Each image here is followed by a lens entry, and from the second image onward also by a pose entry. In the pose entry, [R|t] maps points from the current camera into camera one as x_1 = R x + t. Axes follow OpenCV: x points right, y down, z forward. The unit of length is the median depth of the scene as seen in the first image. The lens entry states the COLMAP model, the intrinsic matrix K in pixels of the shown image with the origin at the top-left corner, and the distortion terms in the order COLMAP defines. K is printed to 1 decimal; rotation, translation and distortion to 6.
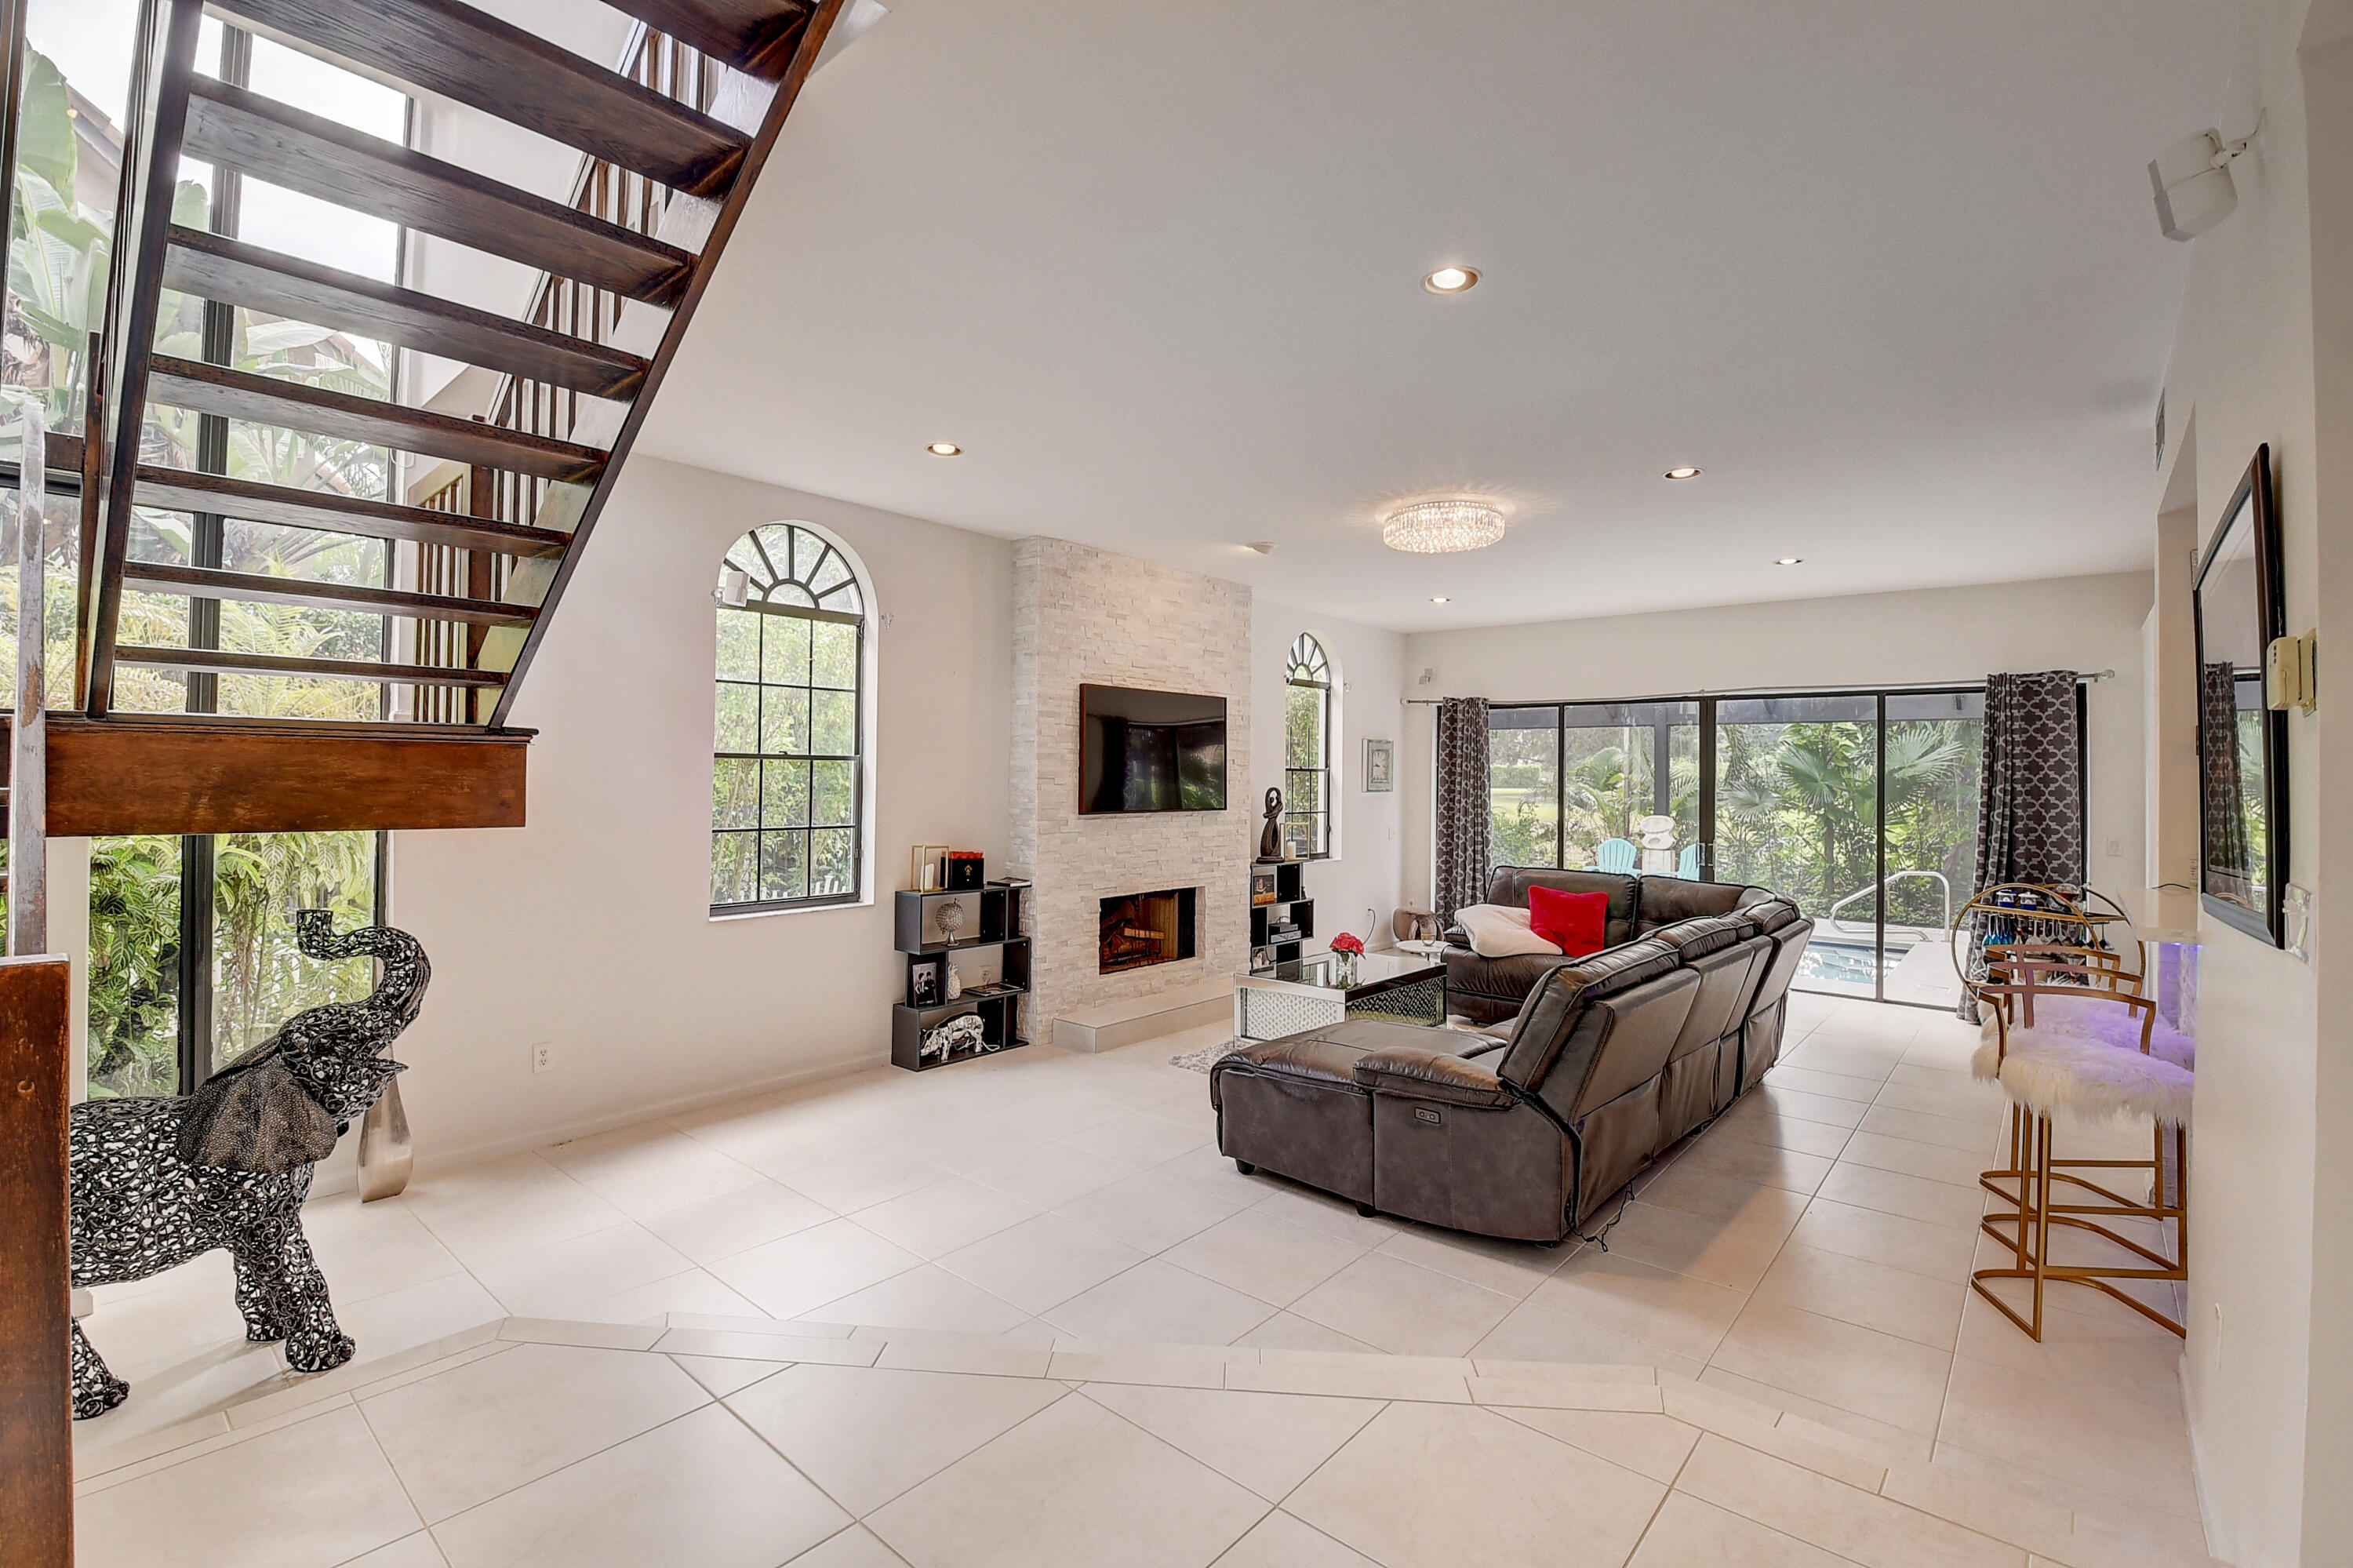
lens RADIAL K [[1041.4, 0, 1164.9], [0, 1041.4, 779.2], [0, 0, 1]] dist [-0.018509, -0.008115]
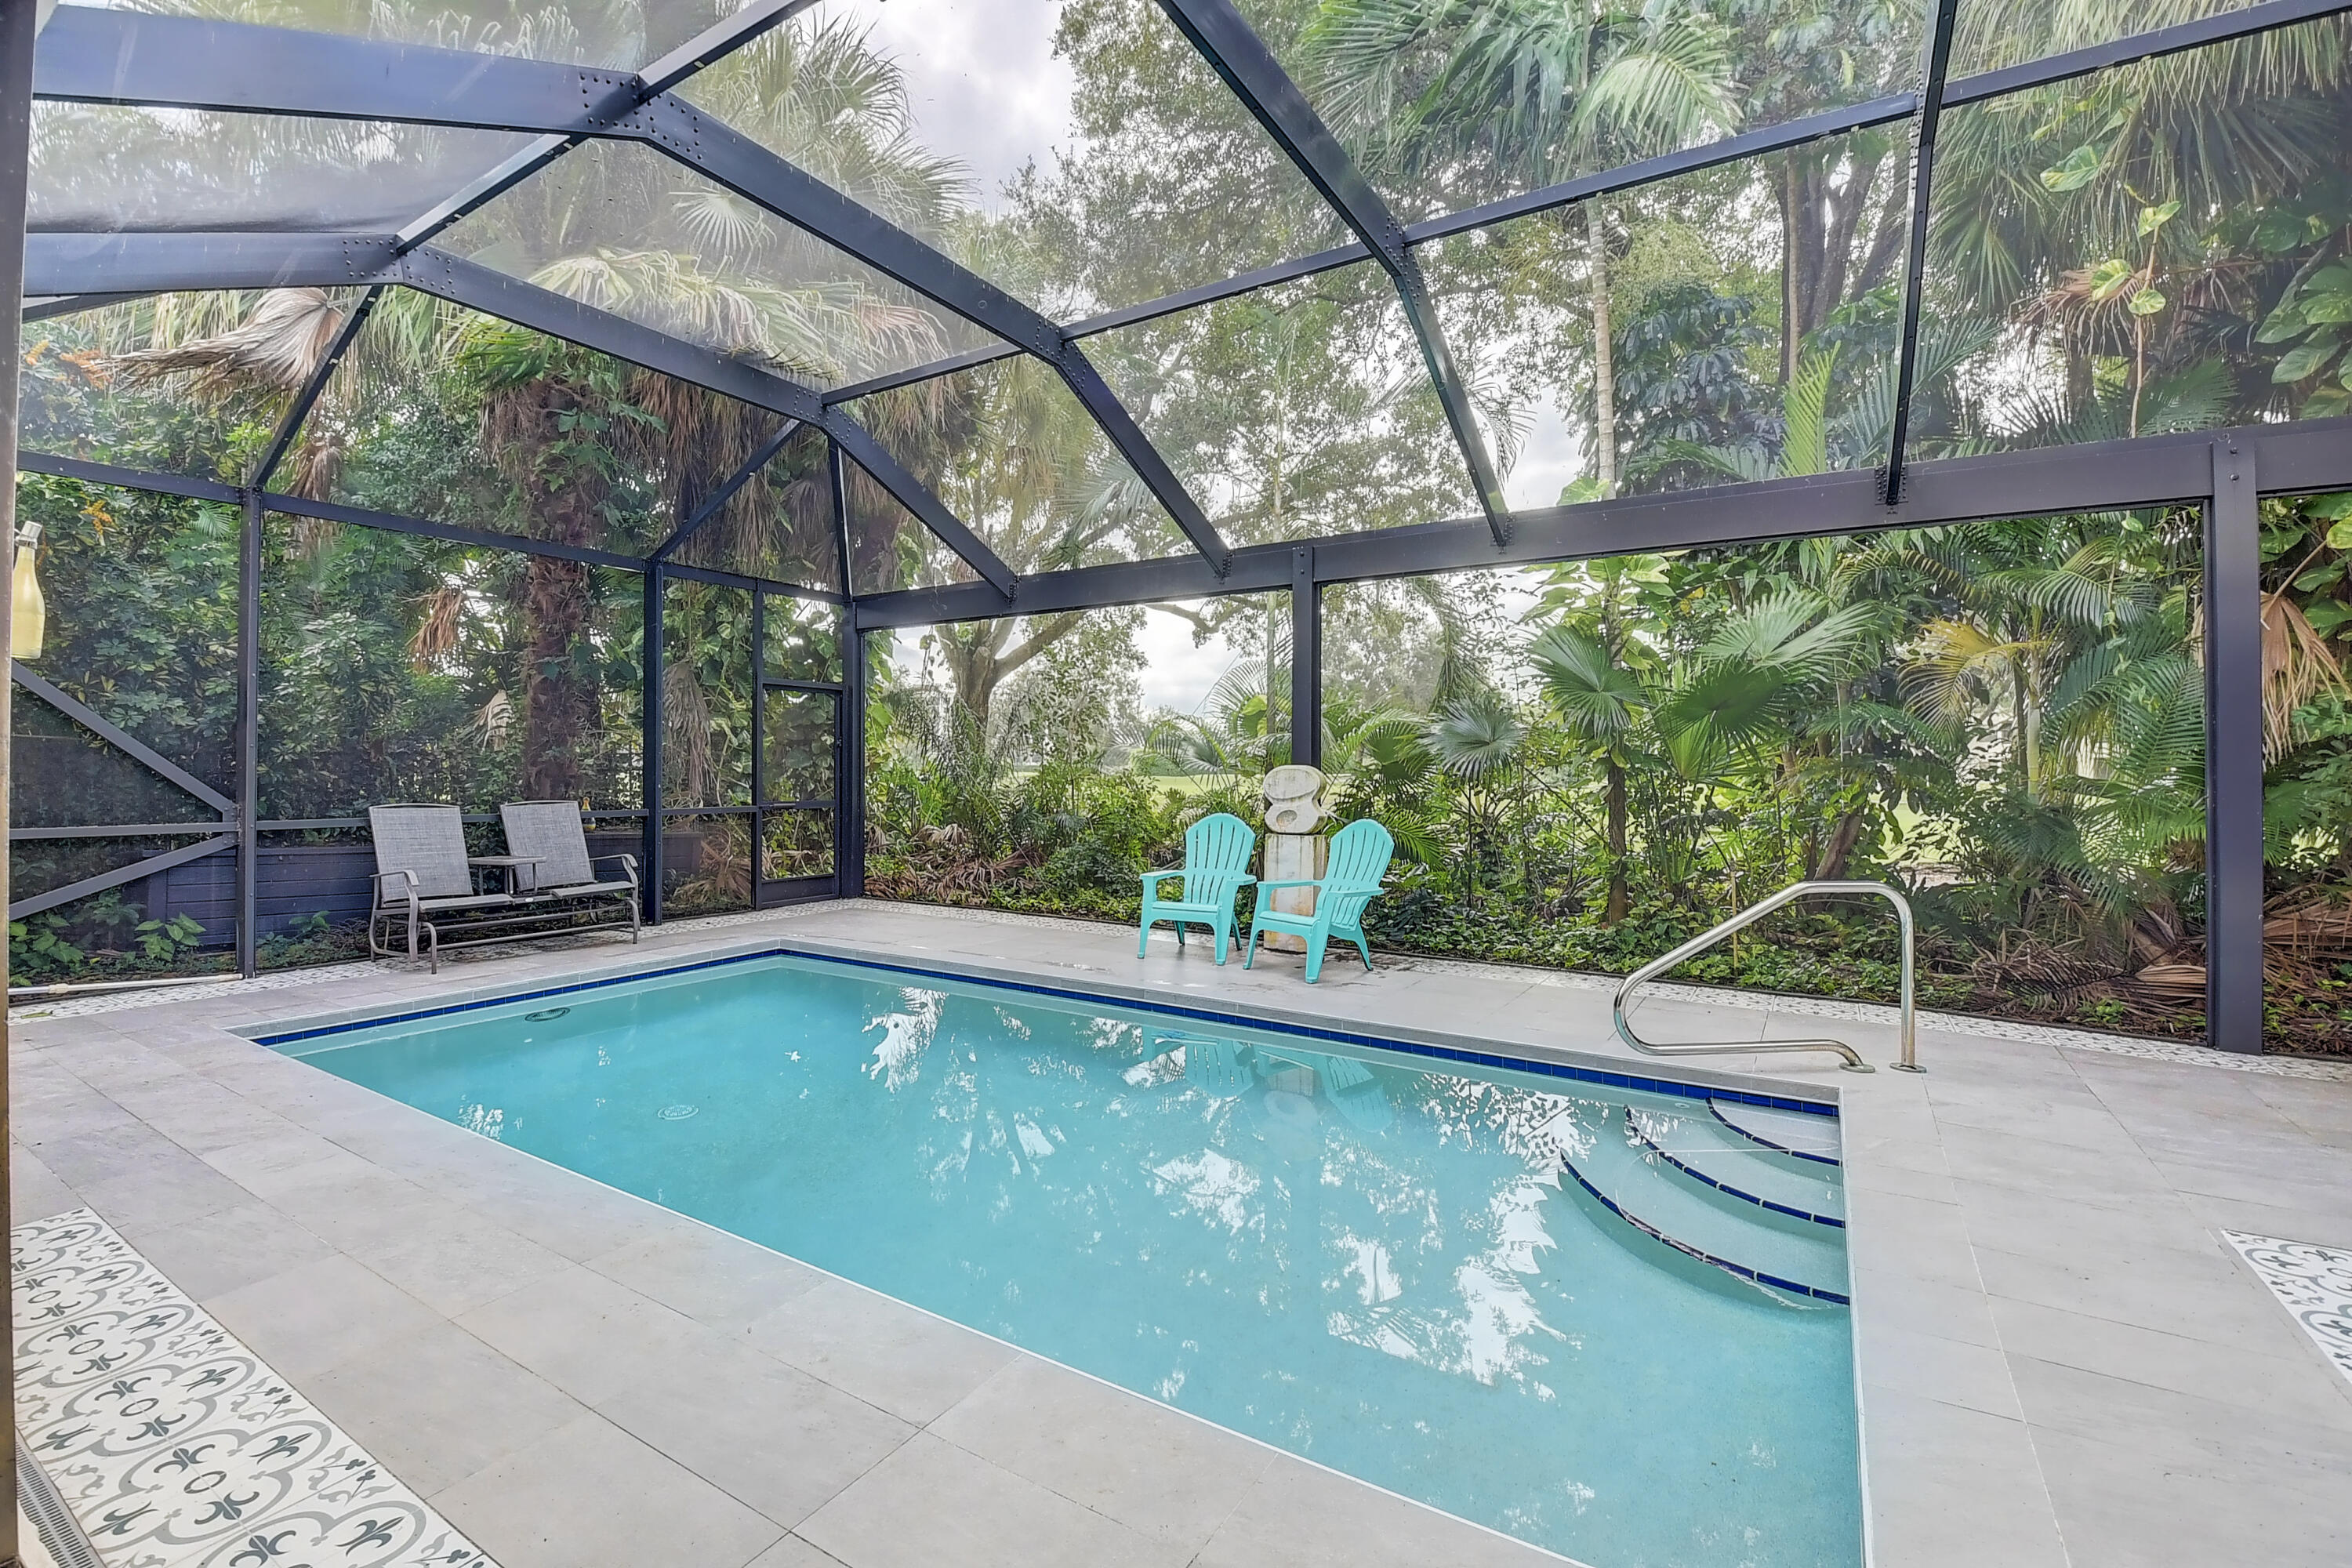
lens RADIAL K [[1040.9, 0, 1174.4], [0, 1040.9, 773.4], [0, 0, 1]] dist [-0.018509, -0.008115]
pose [[0.985158, -0.008308, 0.171449, 0.751471], [0.006084, 0.999890, 0.013498, 0.071983], [-0.171542, -0.012254, 0.985101, 1.177545]]
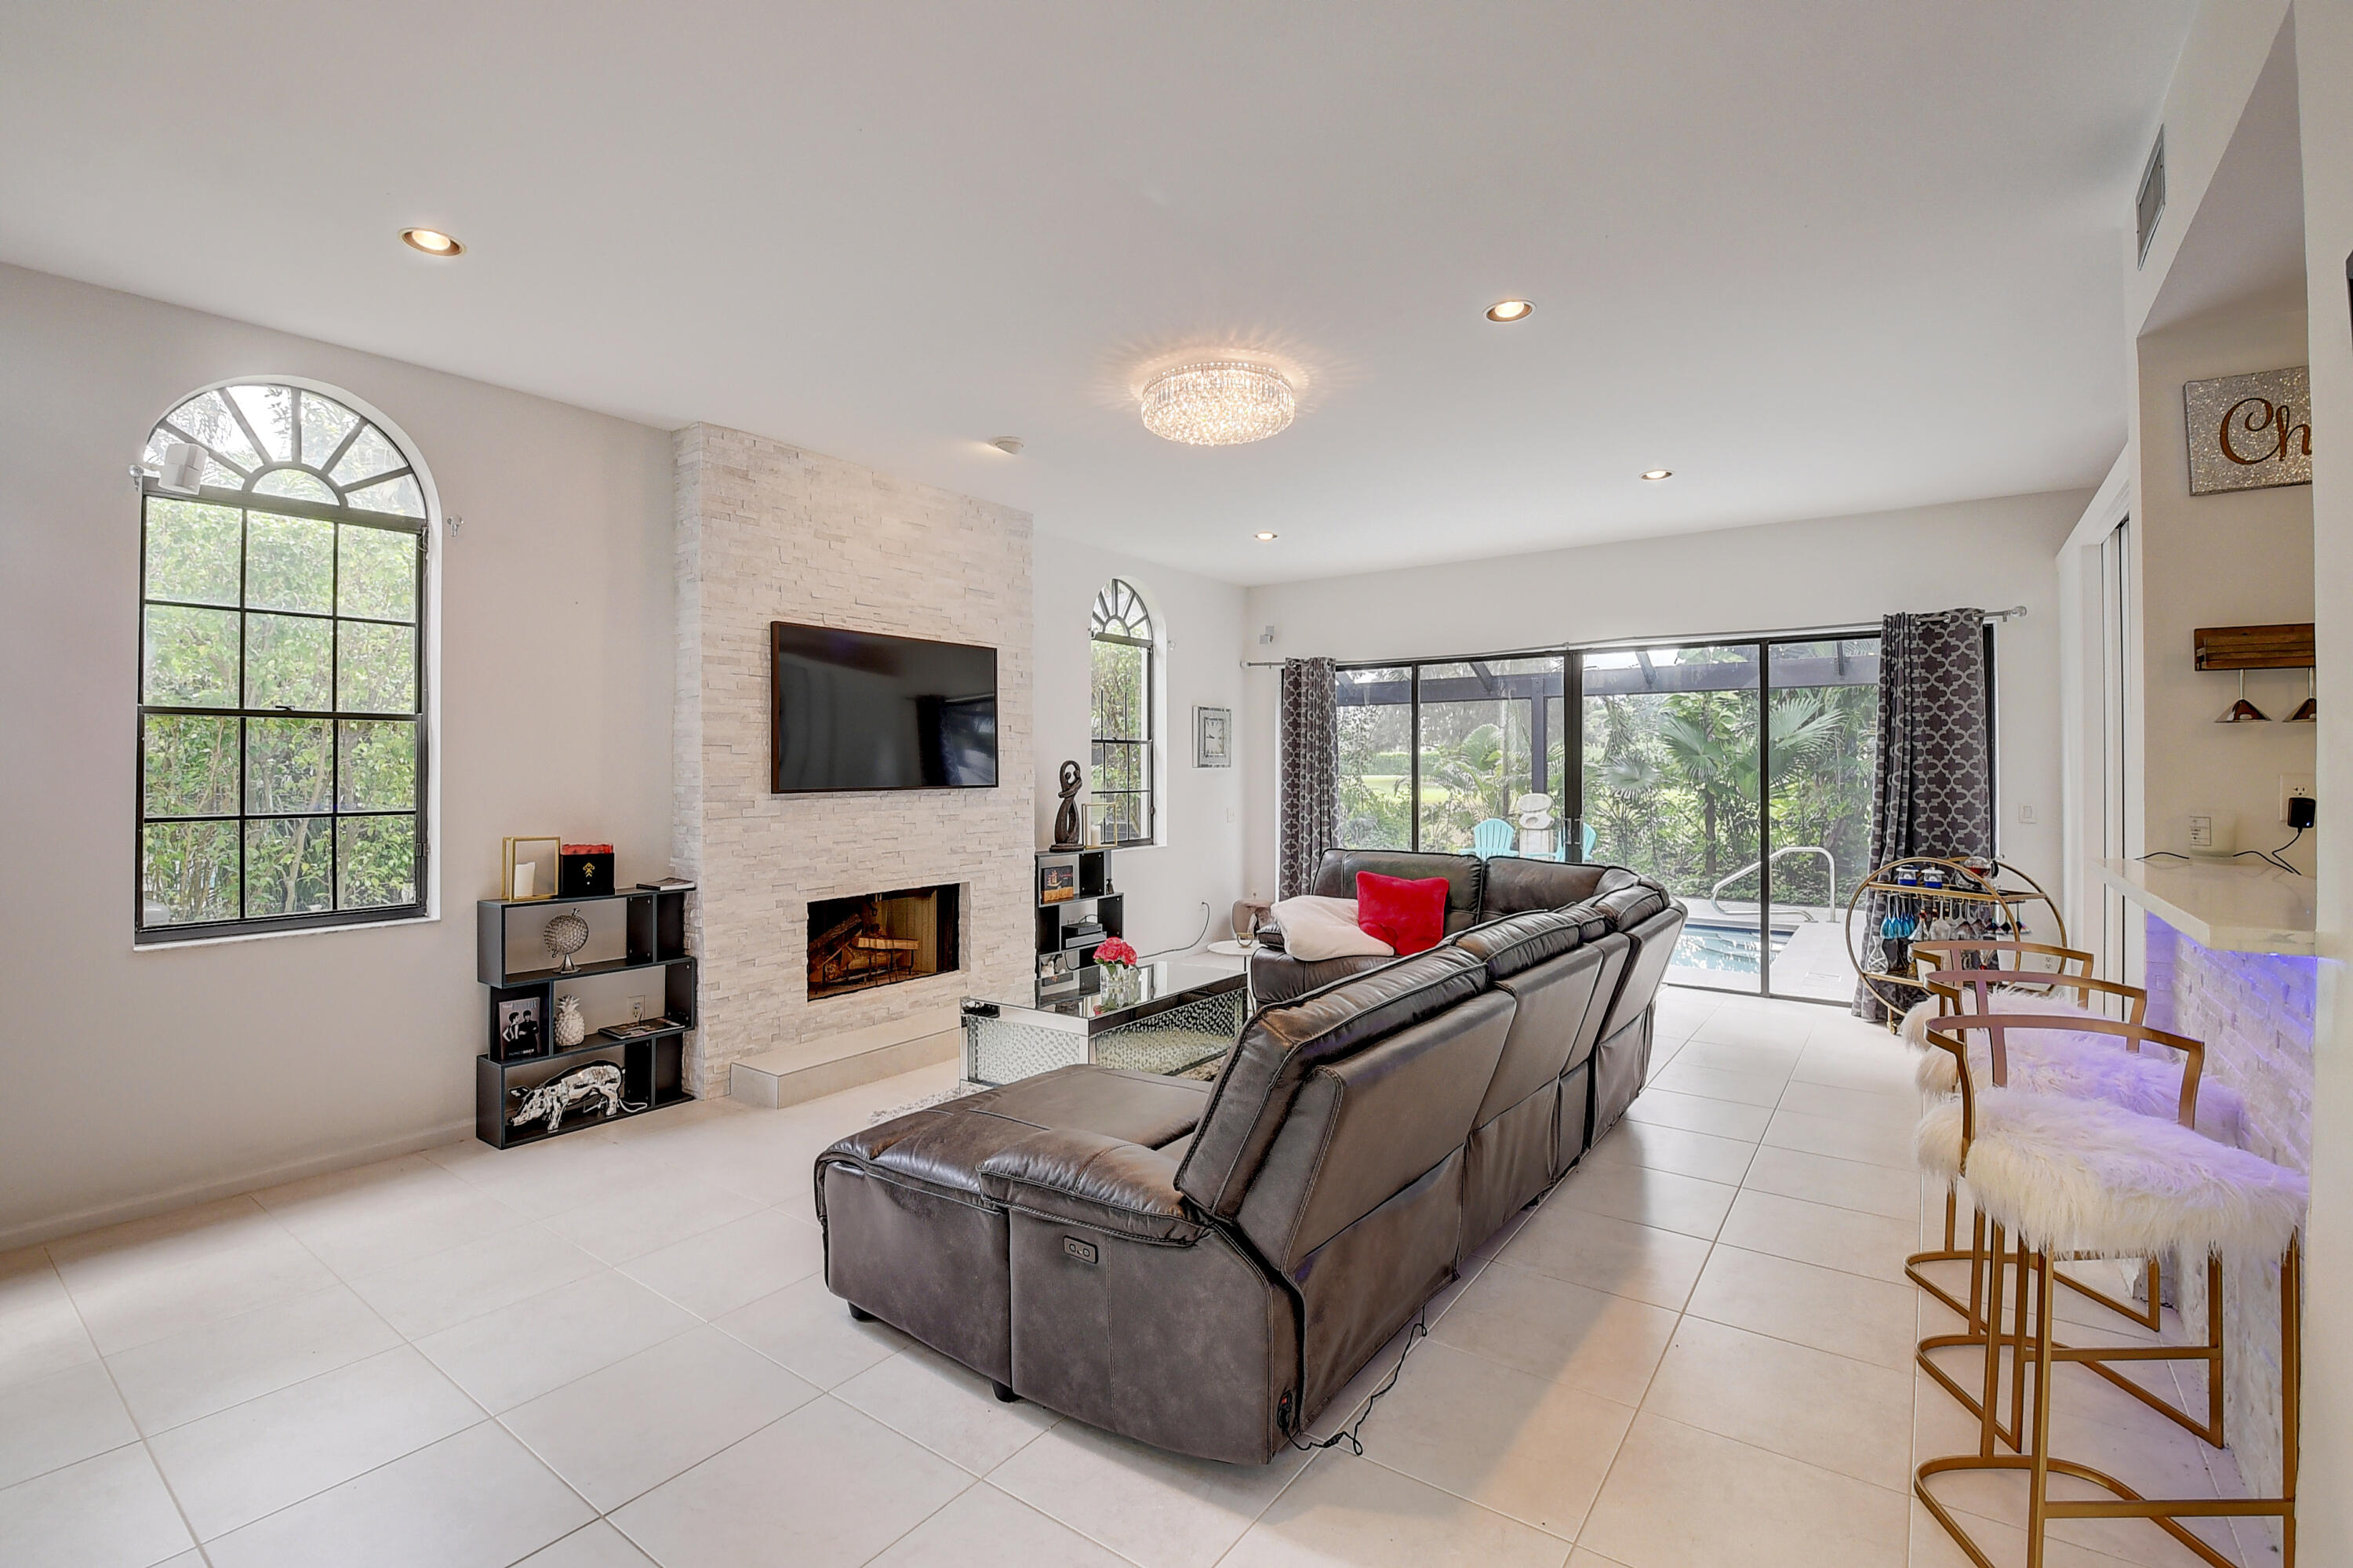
lens RADIAL K [[1041.4, 0, 1178.9], [0, 1041.4, 789.9], [0, 0, 1]] dist [-0.018509, -0.008115]
pose [[0.995303, -0.016134, 0.095454, 0.148647], [0.014477, 0.999733, 0.018026, 0.023130], [-0.095719, -0.016559, 0.995271, 0.222042]]
